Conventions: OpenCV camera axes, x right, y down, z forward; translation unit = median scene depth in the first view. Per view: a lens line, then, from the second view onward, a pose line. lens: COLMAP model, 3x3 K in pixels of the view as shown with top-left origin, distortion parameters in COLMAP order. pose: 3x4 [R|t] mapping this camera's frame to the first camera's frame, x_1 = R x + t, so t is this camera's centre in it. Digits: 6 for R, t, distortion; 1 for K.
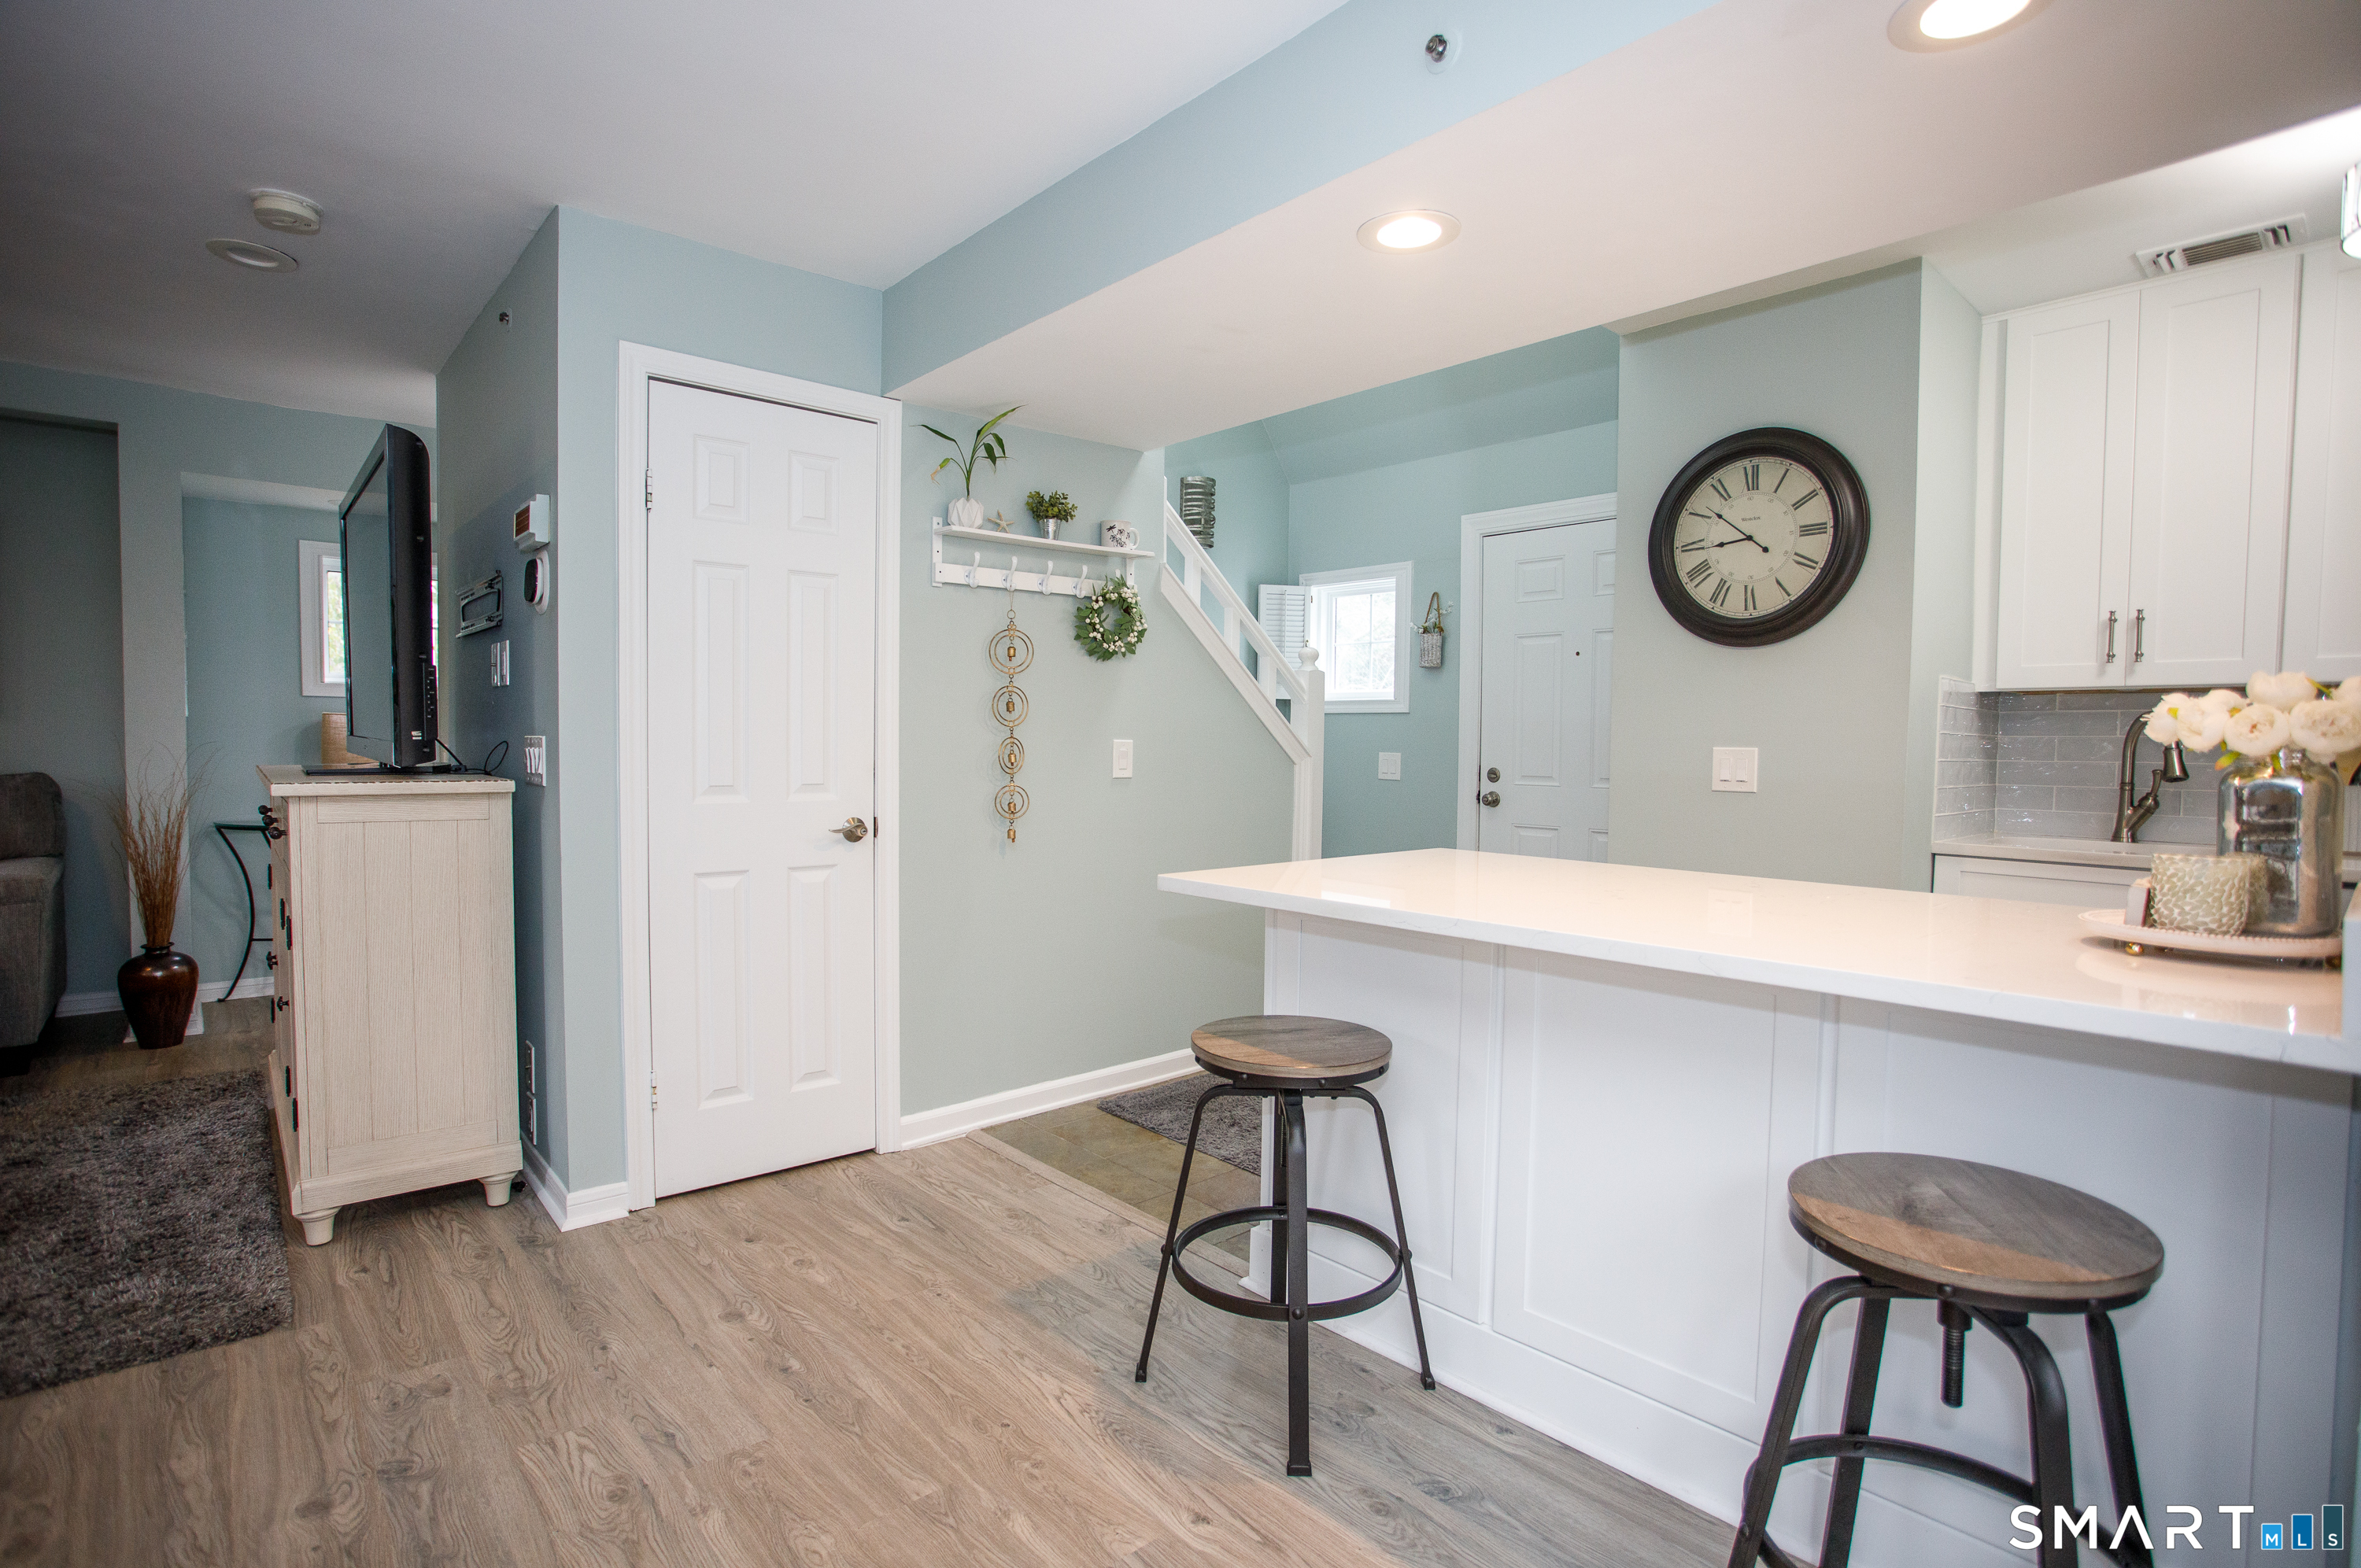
lens RADIAL K [[1158.3, 0, 1175.9], [0, 1158.3, 794.1], [0, 0, 1]] dist [-0.051667, 0.018741]
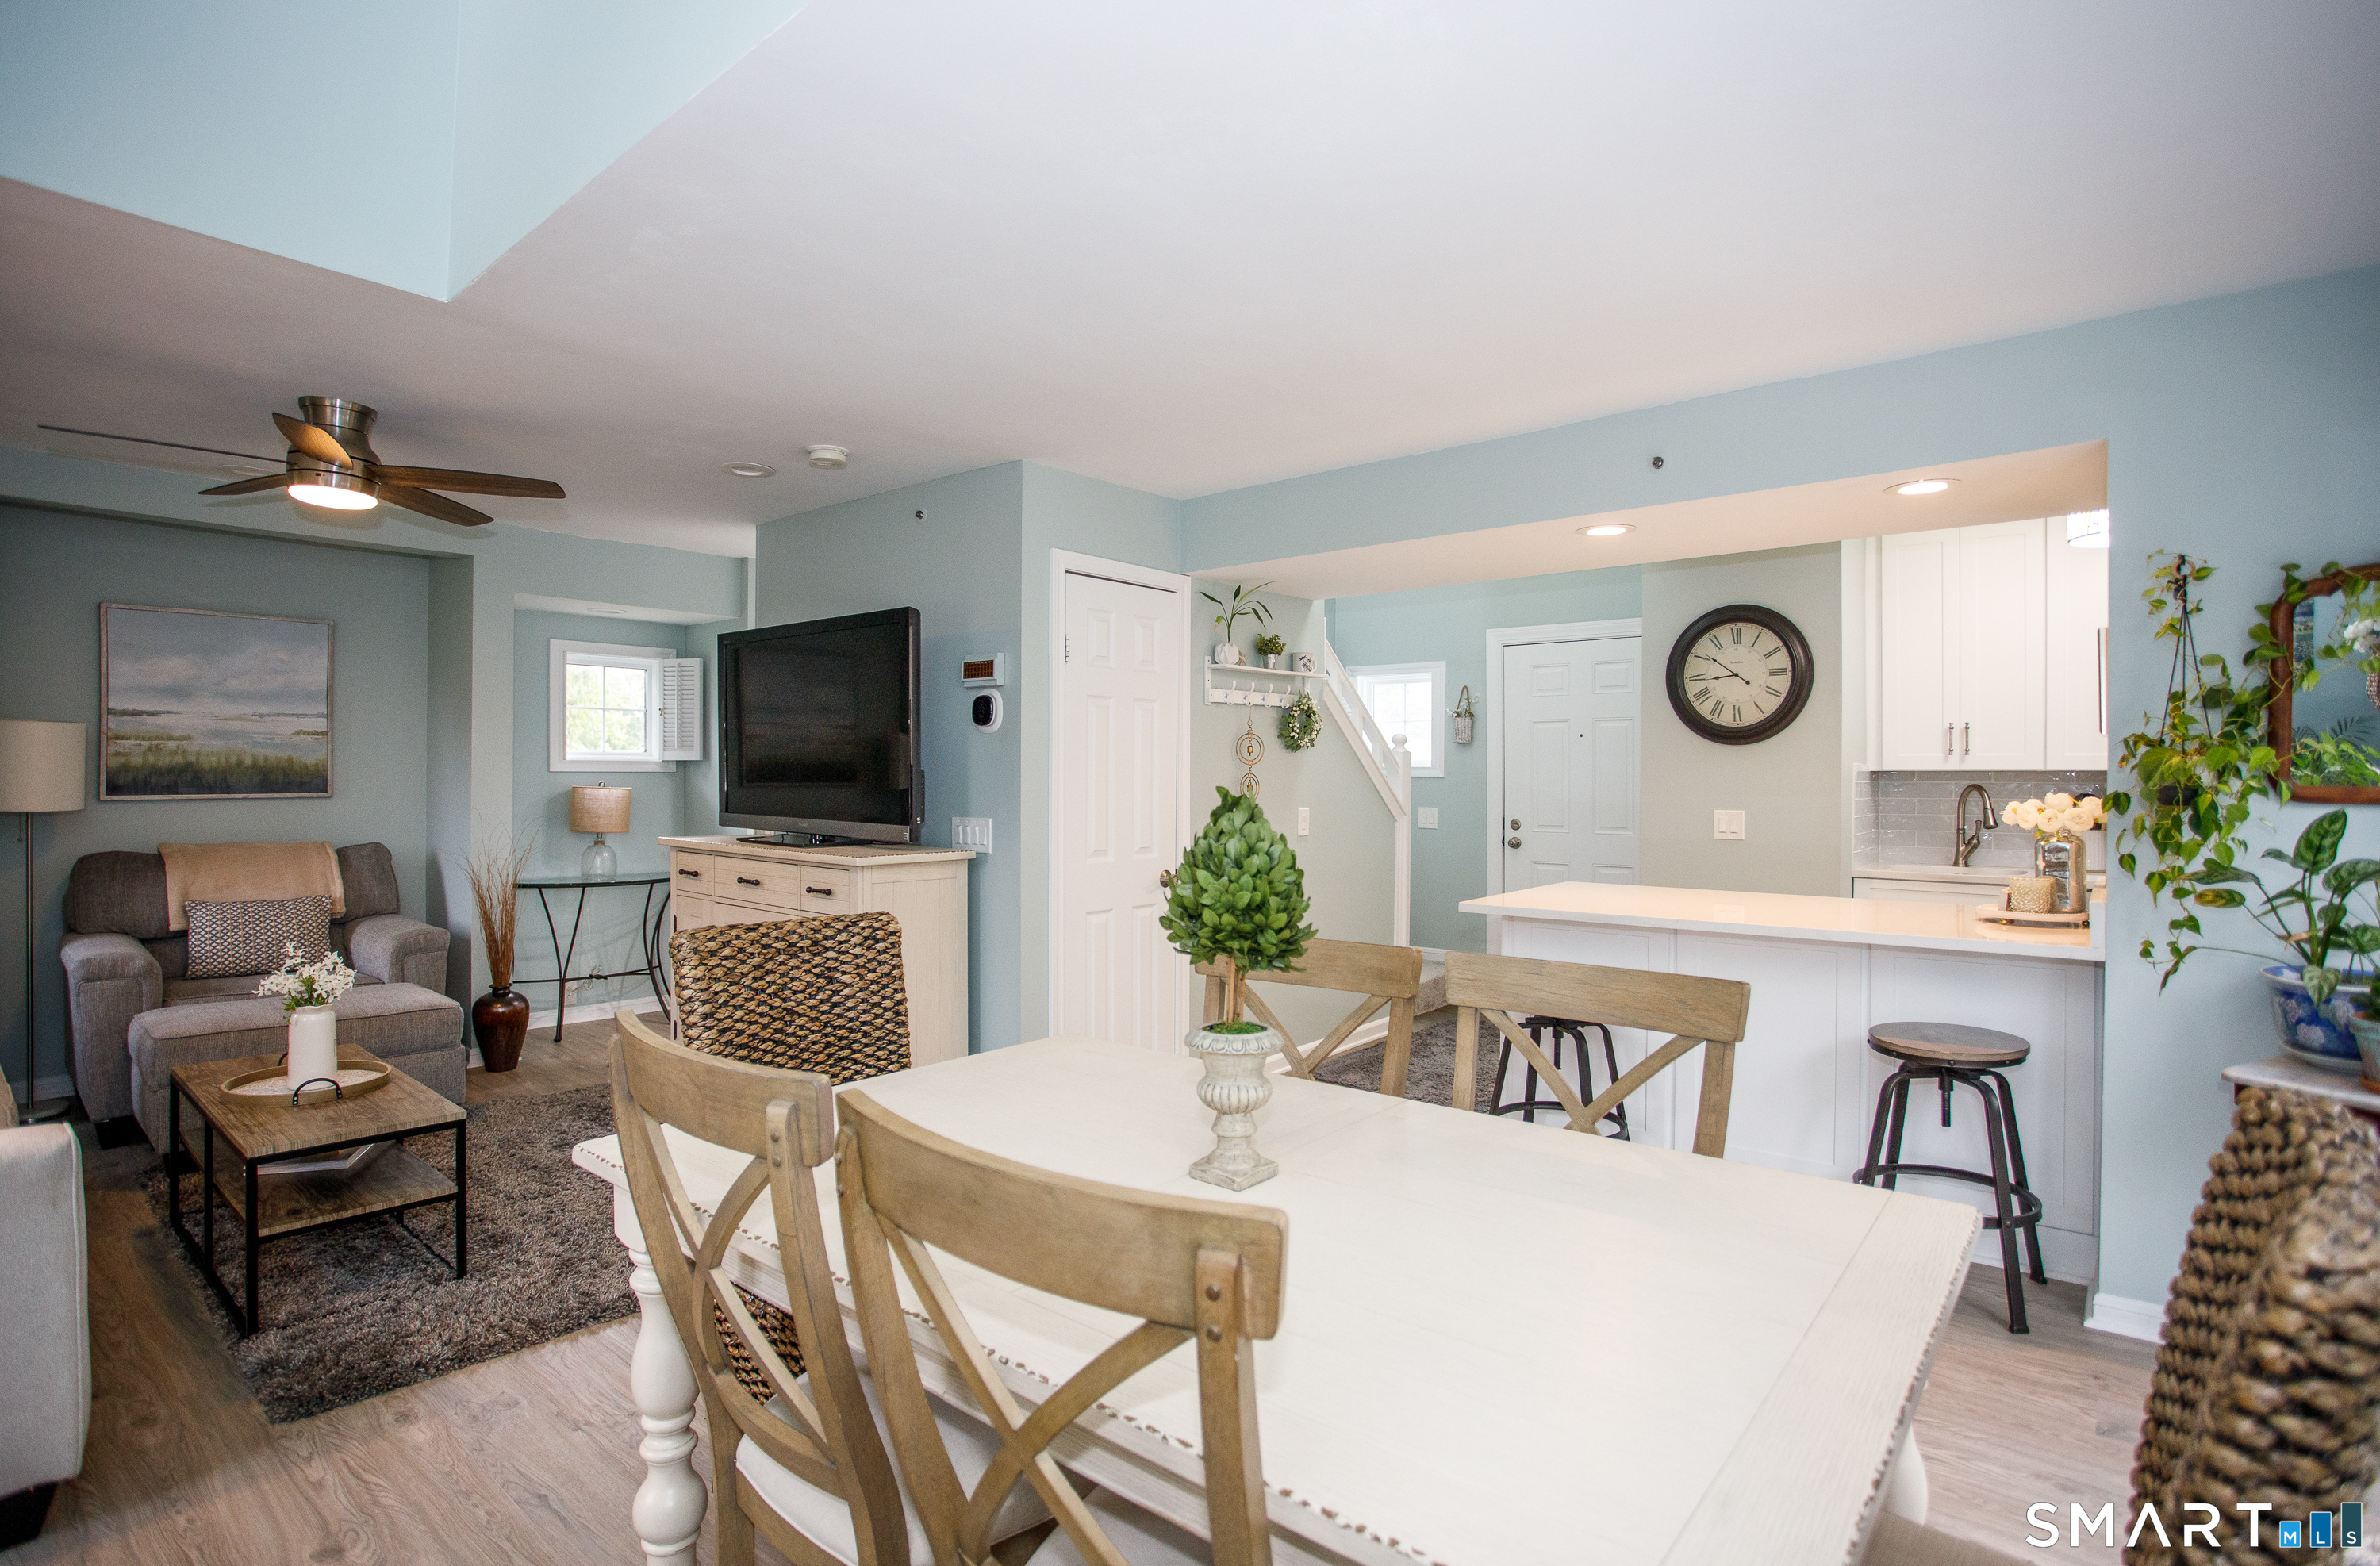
lens RADIAL K [[1167.7, 0, 1186.2], [0, 1167.7, 787.4], [0, 0, 1]] dist [-0.051667, 0.018741]
pose [[0.989438, -0.011029, 0.144537, -0.443452], [0.015948, 0.999331, -0.032914, -0.031477], [-0.144077, 0.034872, 0.988952, -0.415105]]
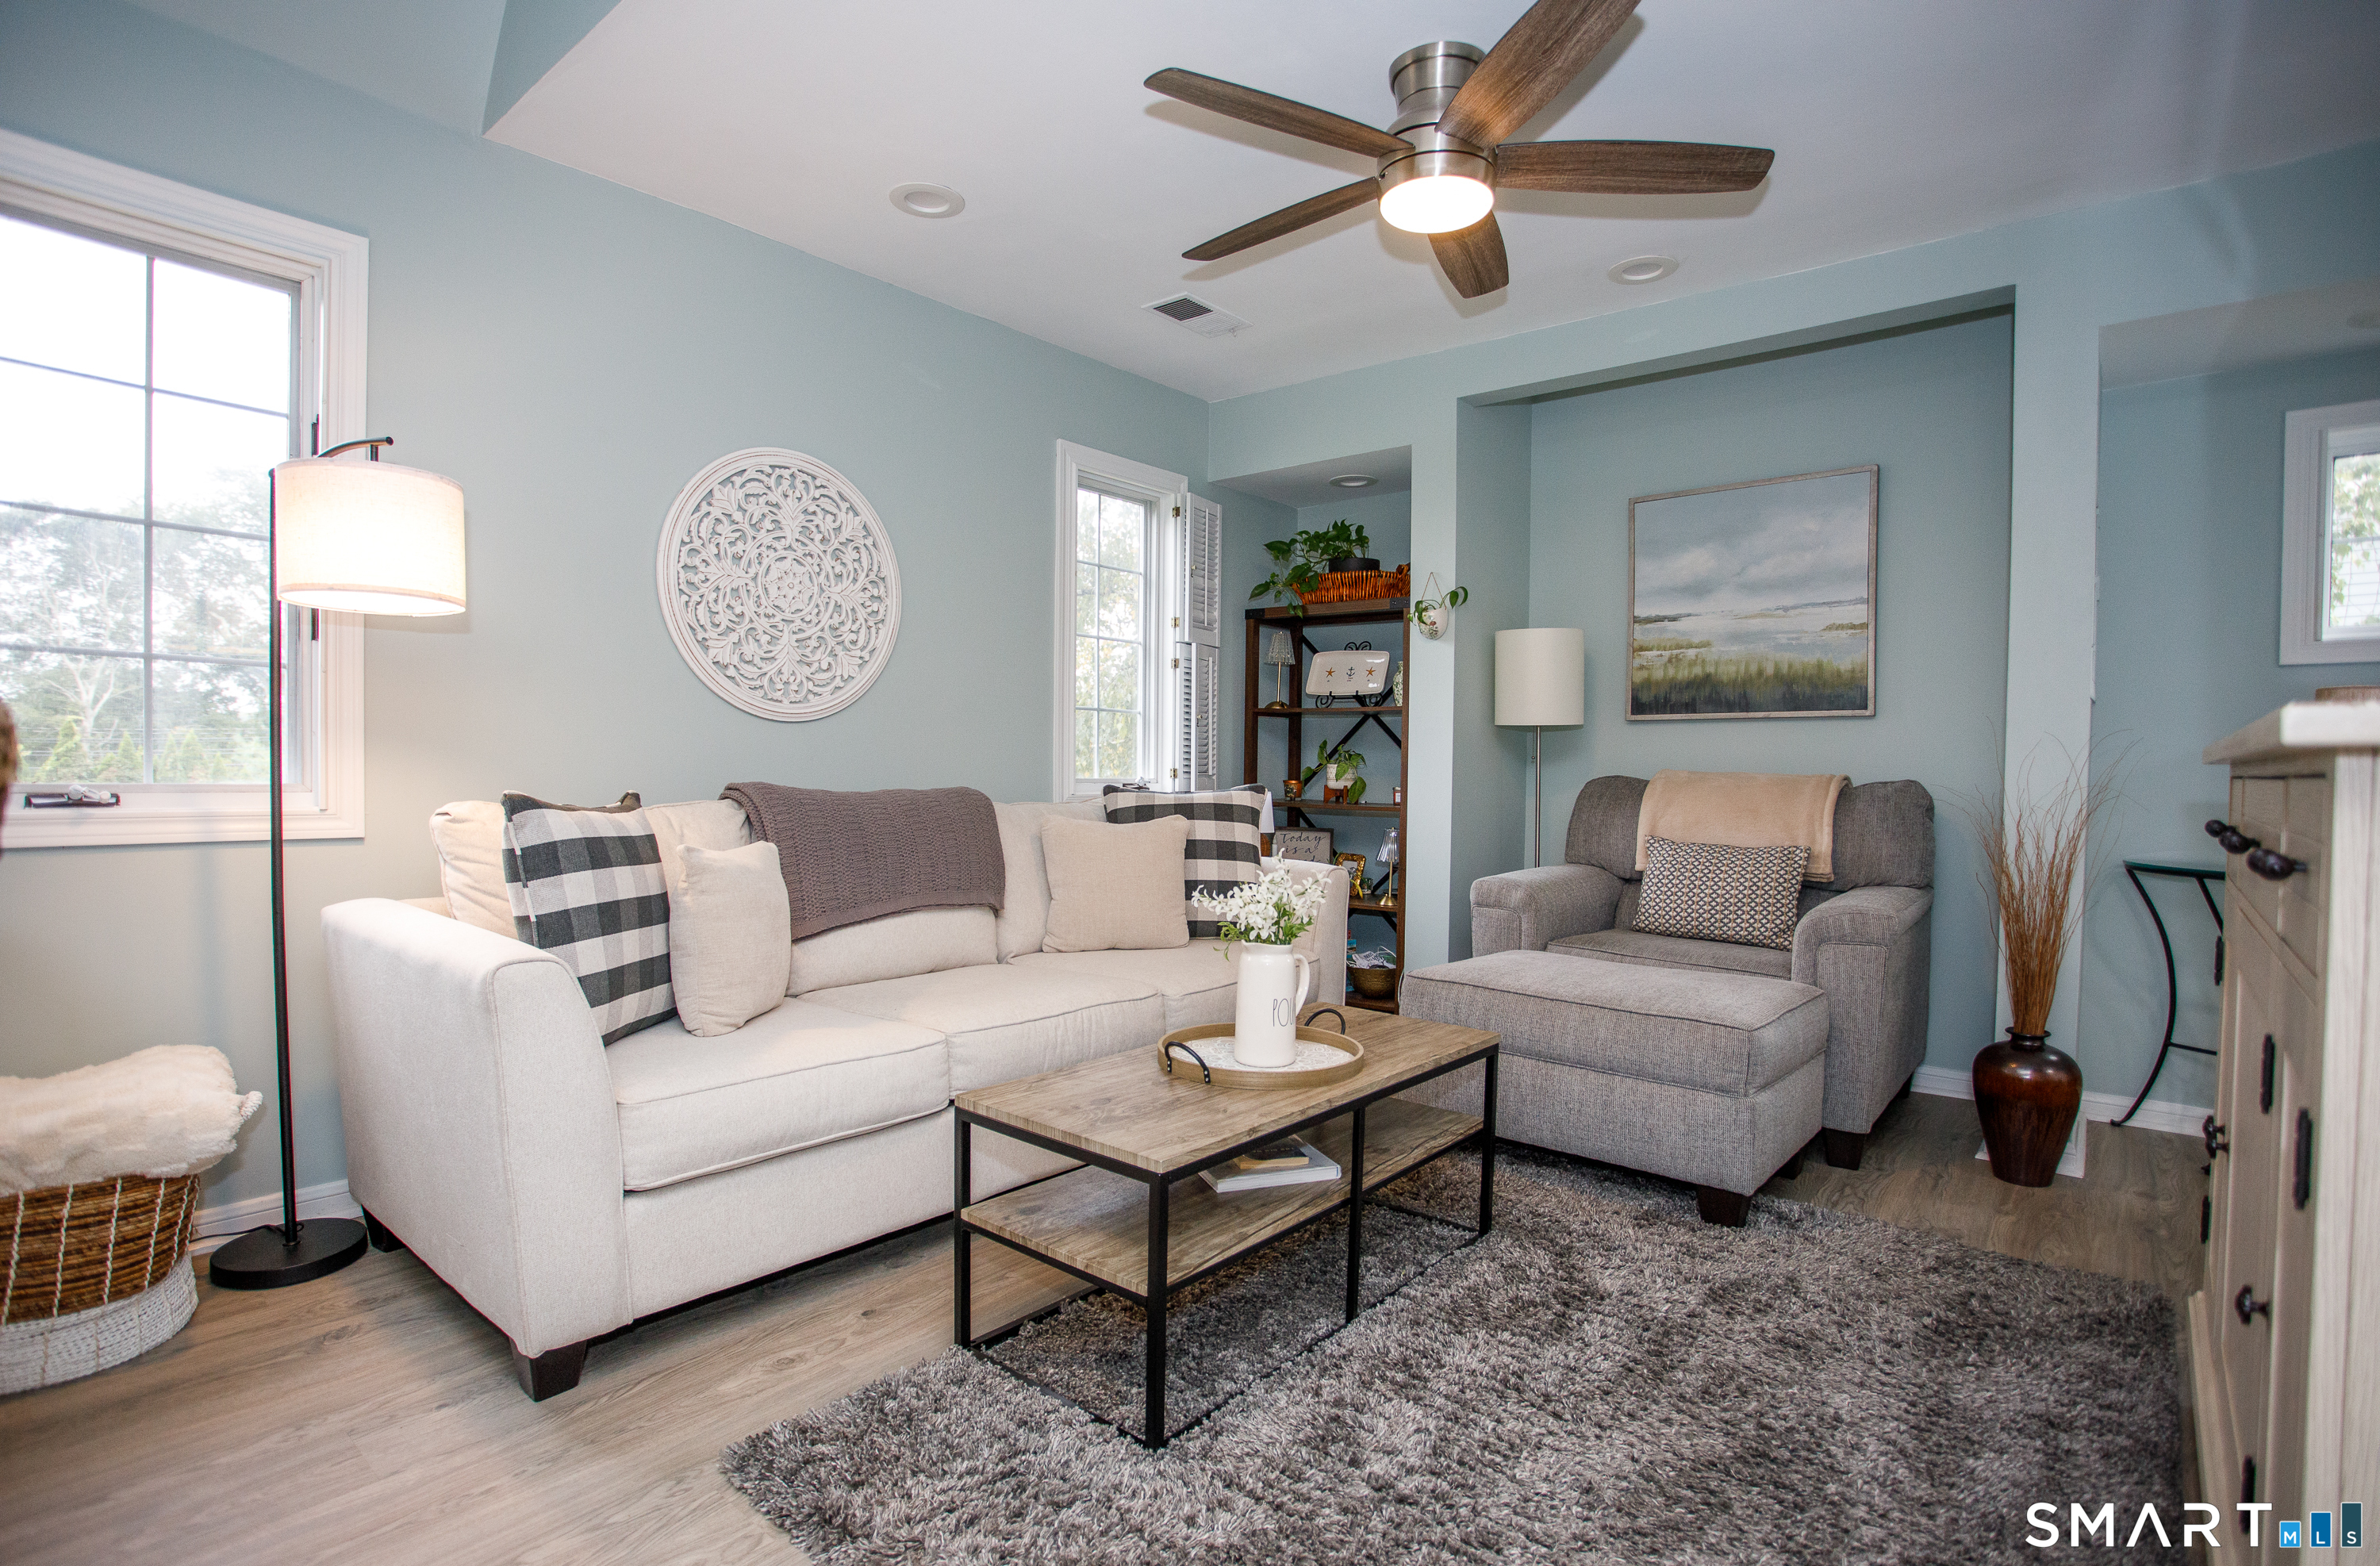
lens RADIAL K [[1167.7, 0, 1176.1], [0, 1167.7, 801.8], [0, 0, 1]] dist [-0.051667, 0.018741]
pose [[0.161923, 0.021016, -0.986580, -0.381820], [-0.052435, 0.998544, 0.012665, 0.016685], [0.985409, 0.049681, 0.162789, 0.455041]]
